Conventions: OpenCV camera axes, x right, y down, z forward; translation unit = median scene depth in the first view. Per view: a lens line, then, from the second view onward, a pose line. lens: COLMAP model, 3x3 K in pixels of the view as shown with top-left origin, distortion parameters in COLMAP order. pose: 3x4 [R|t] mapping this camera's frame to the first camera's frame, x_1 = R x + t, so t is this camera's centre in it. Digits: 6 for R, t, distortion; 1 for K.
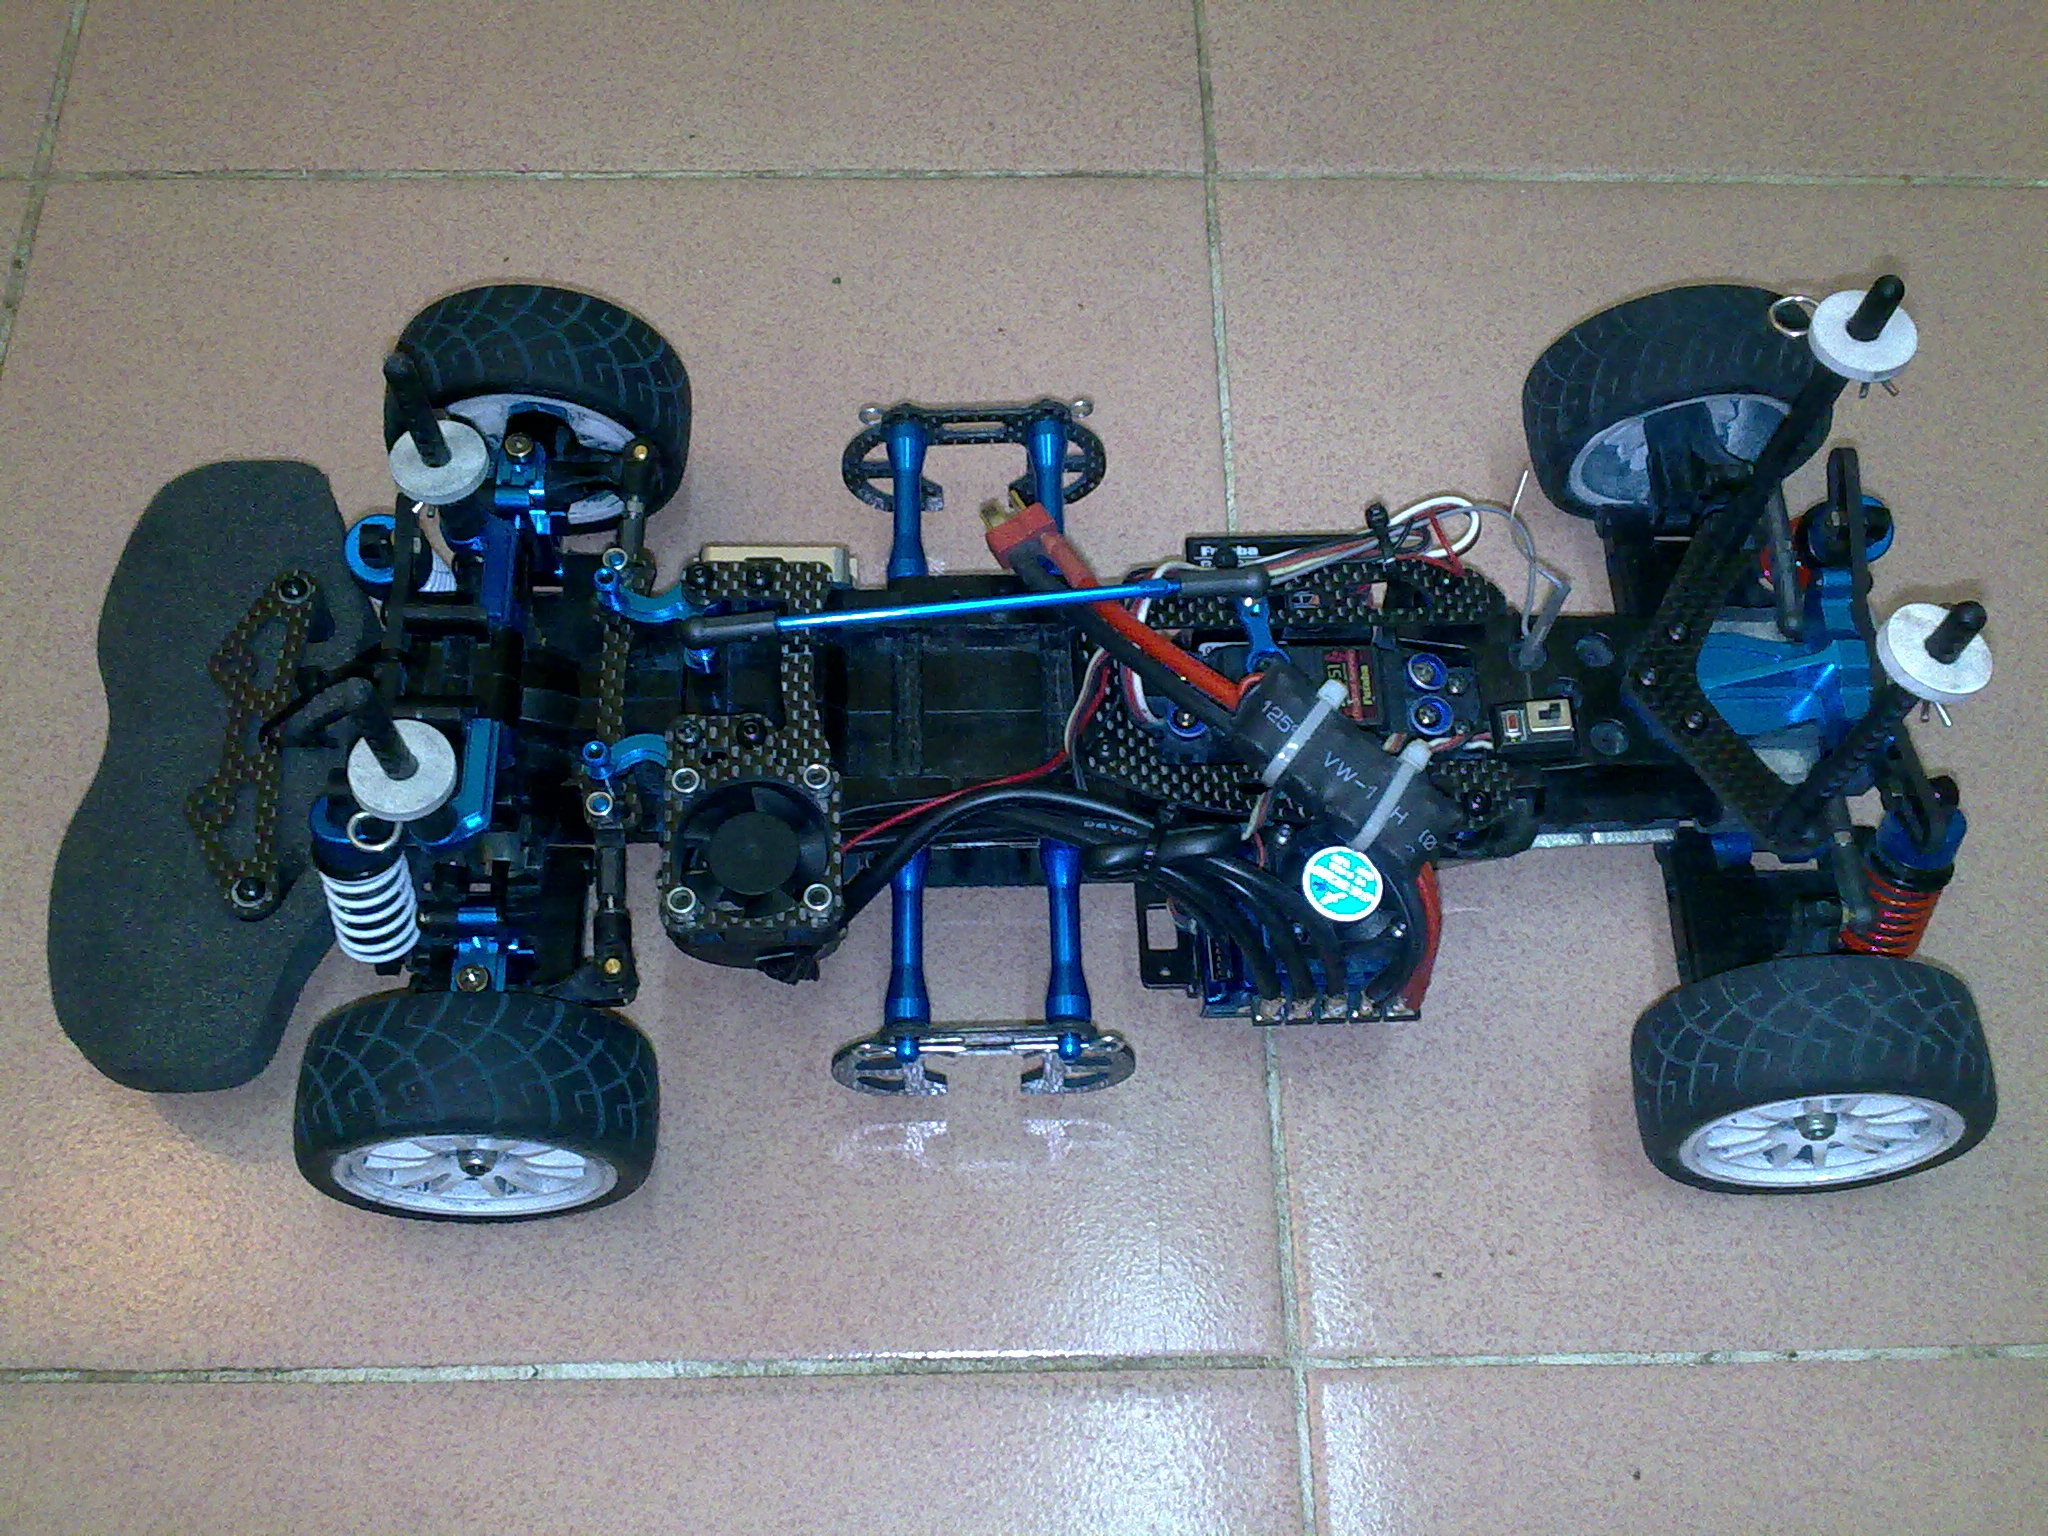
lens RADIAL K [[1911.9, 0, 1024.0], [0, 1911.9, 829.8], [0, 0, 1]] dist [0.003707, -0.203205]
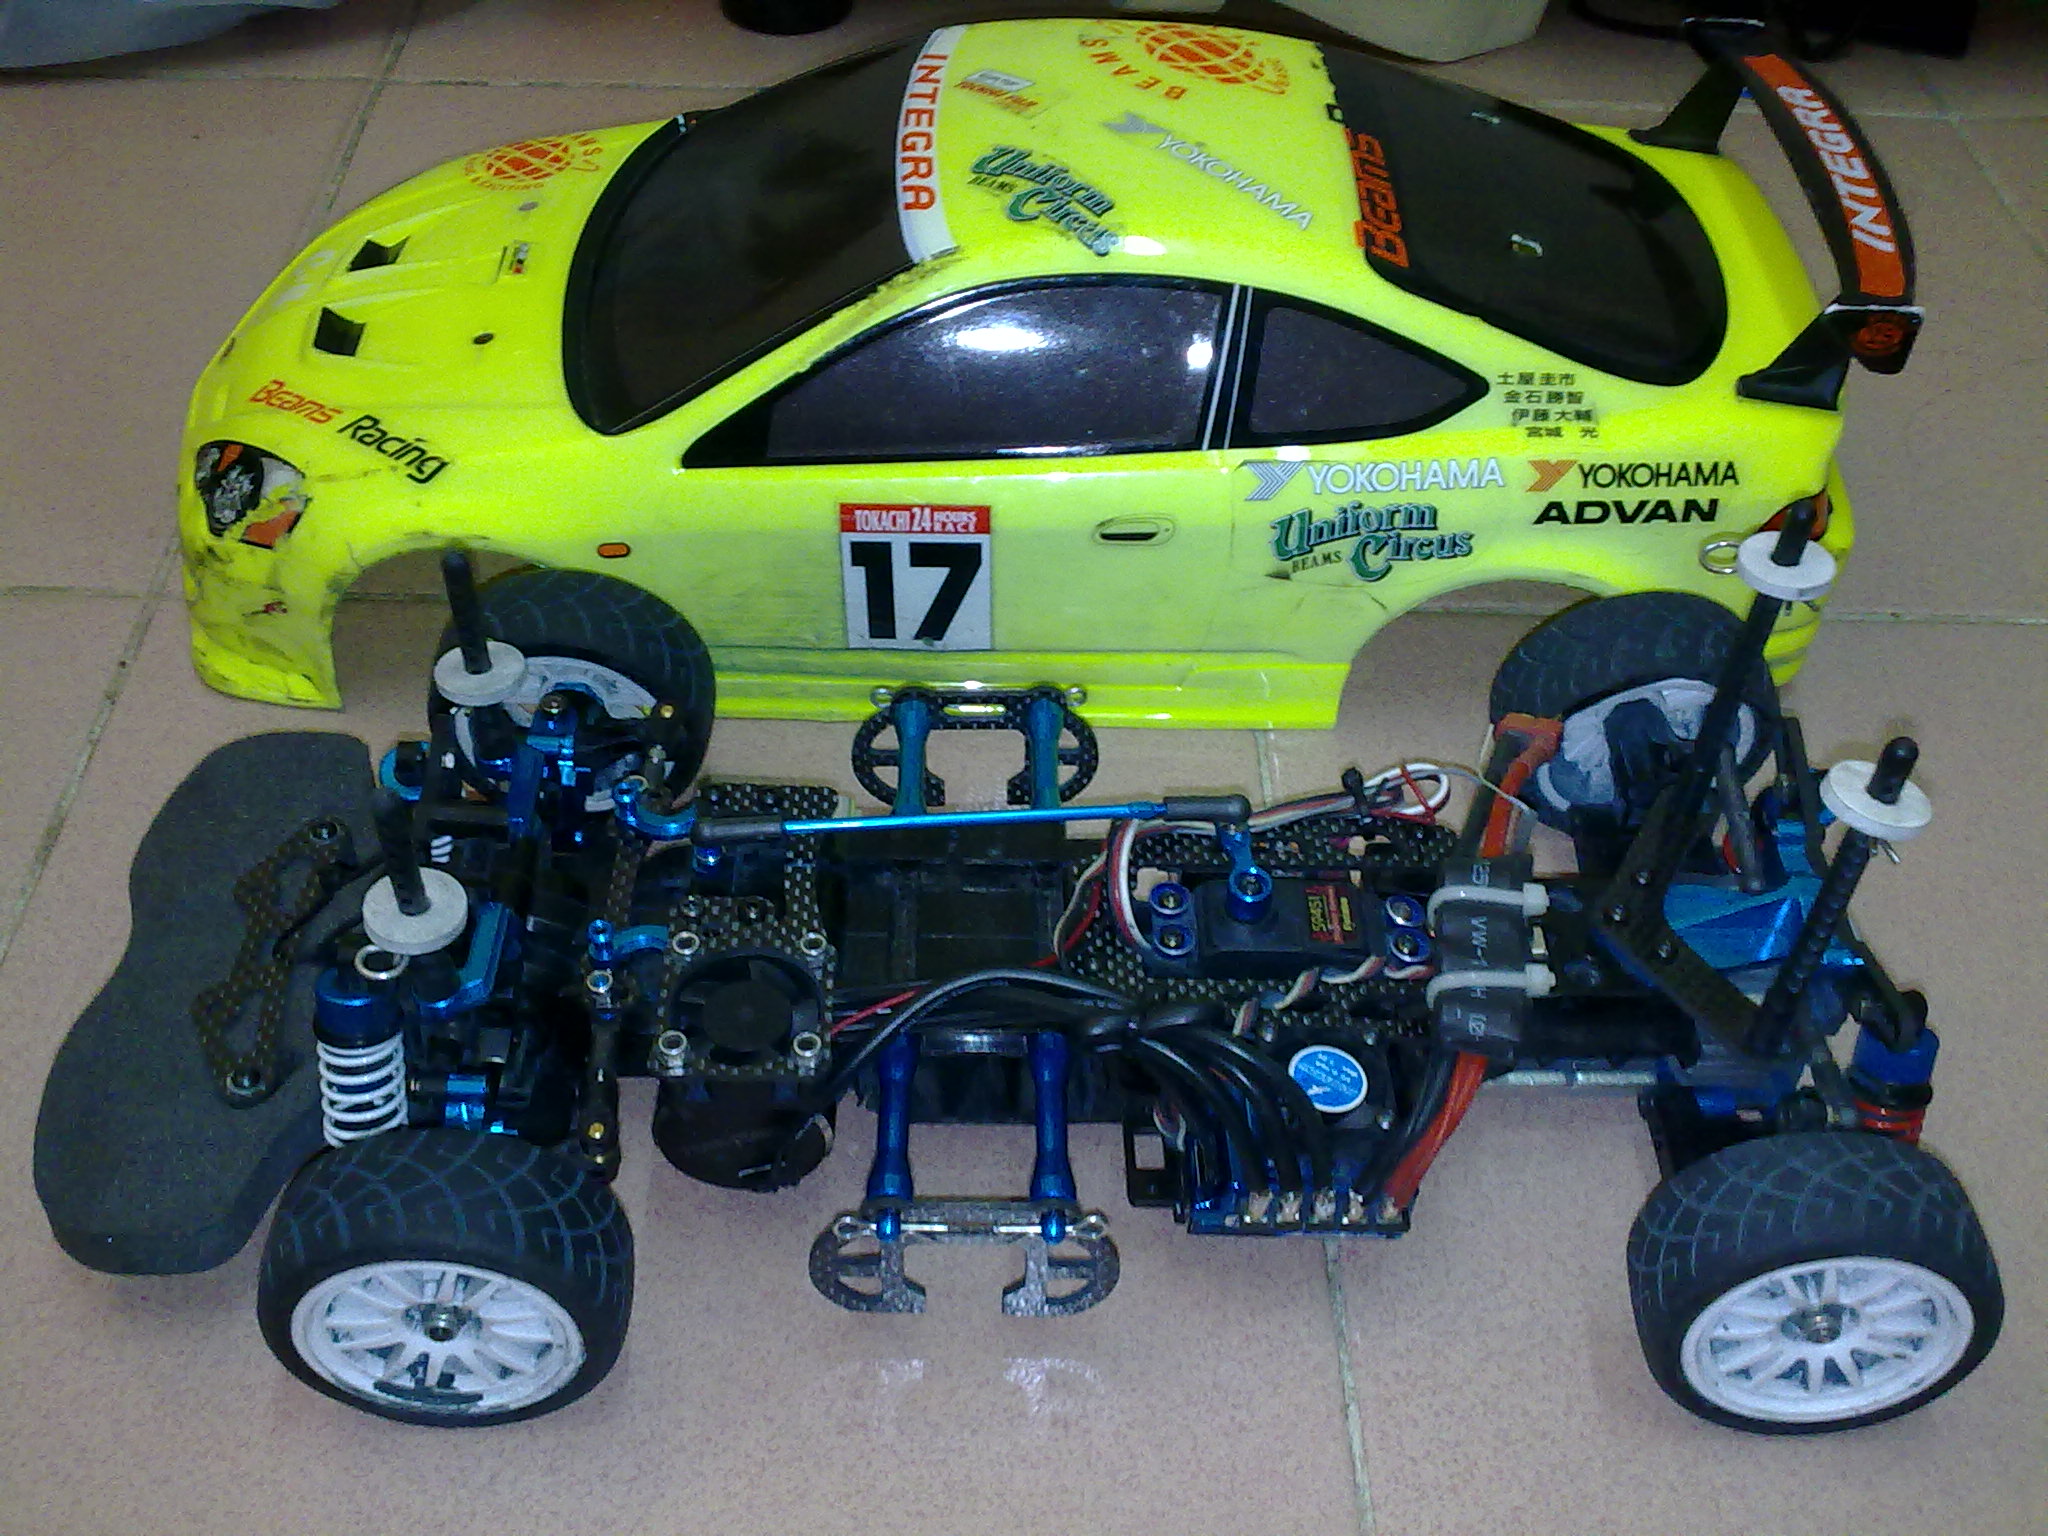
lens RADIAL K [[1911.9, 0, 1024.0], [0, 1911.9, 829.8], [0, 0, 1]] dist [0.003707, -0.203205]
pose [[0.999716, 0.023171, -0.005554, 0.008910], [-0.023701, 0.943066, -0.331760, 0.232548], [-0.002449, 0.331797, 0.943348, 0.005082]]
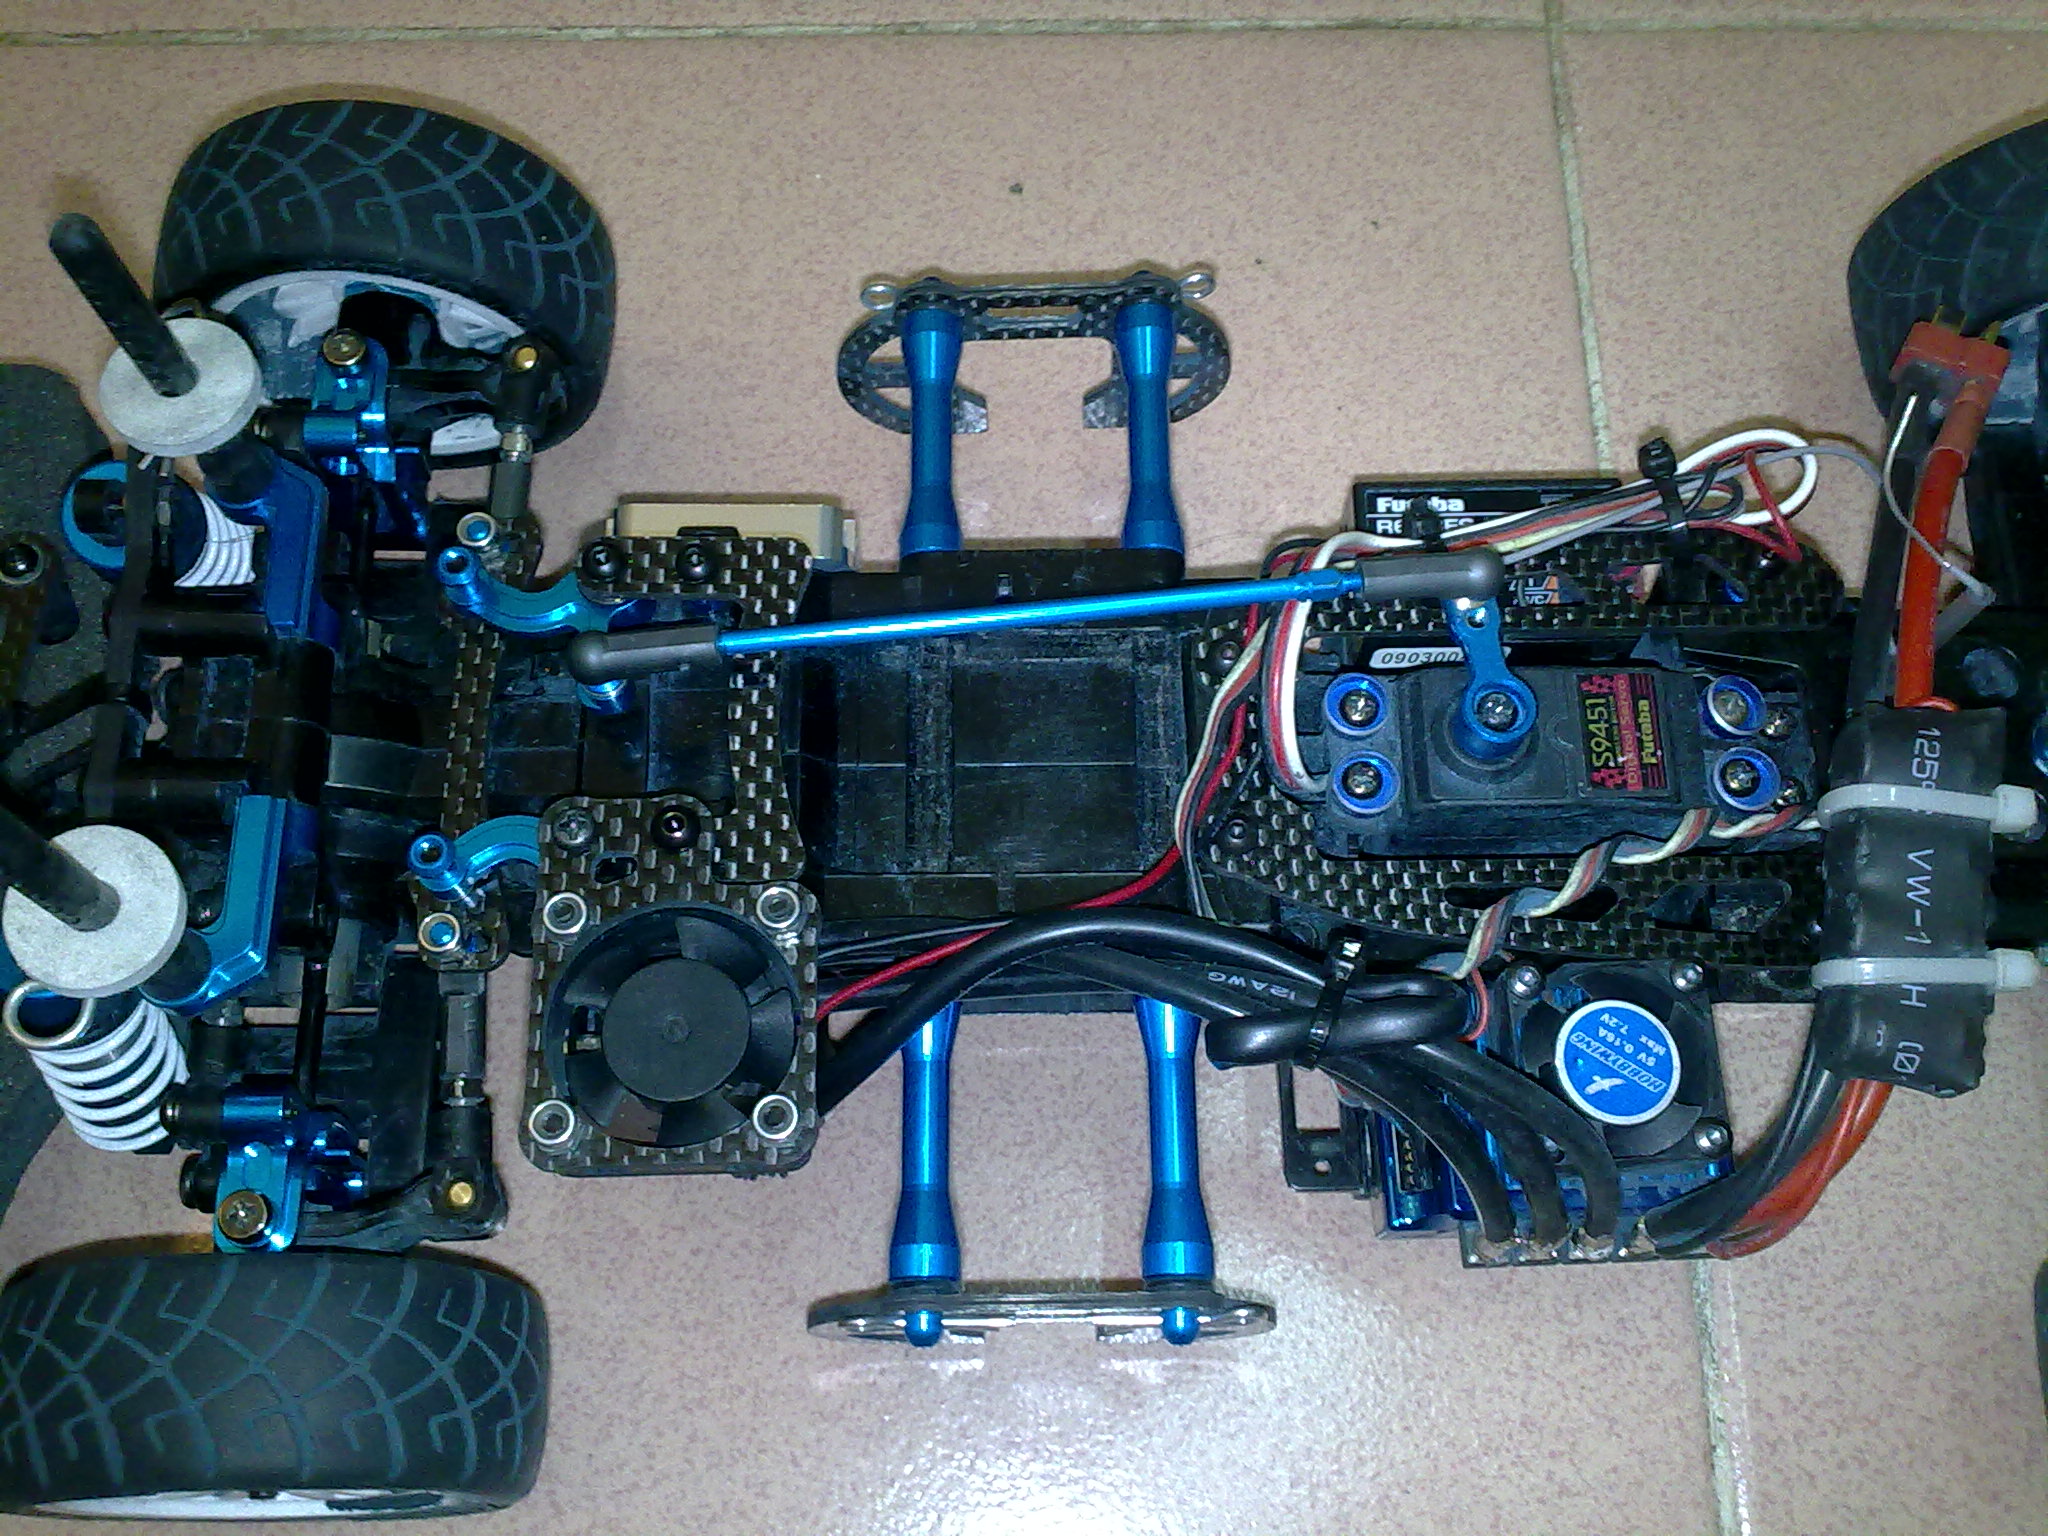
lens RADIAL K [[1961.8, 0, 1015.7], [0, 1961.8, 810.6], [0, 0, 1]] dist [0.140034, -0.600301]
pose [[0.999476, 0.007346, -0.031537, -0.010709], [-0.005137, 0.997564, 0.069565, -0.095398], [0.031971, -0.069366, 0.997079, 0.337055]]
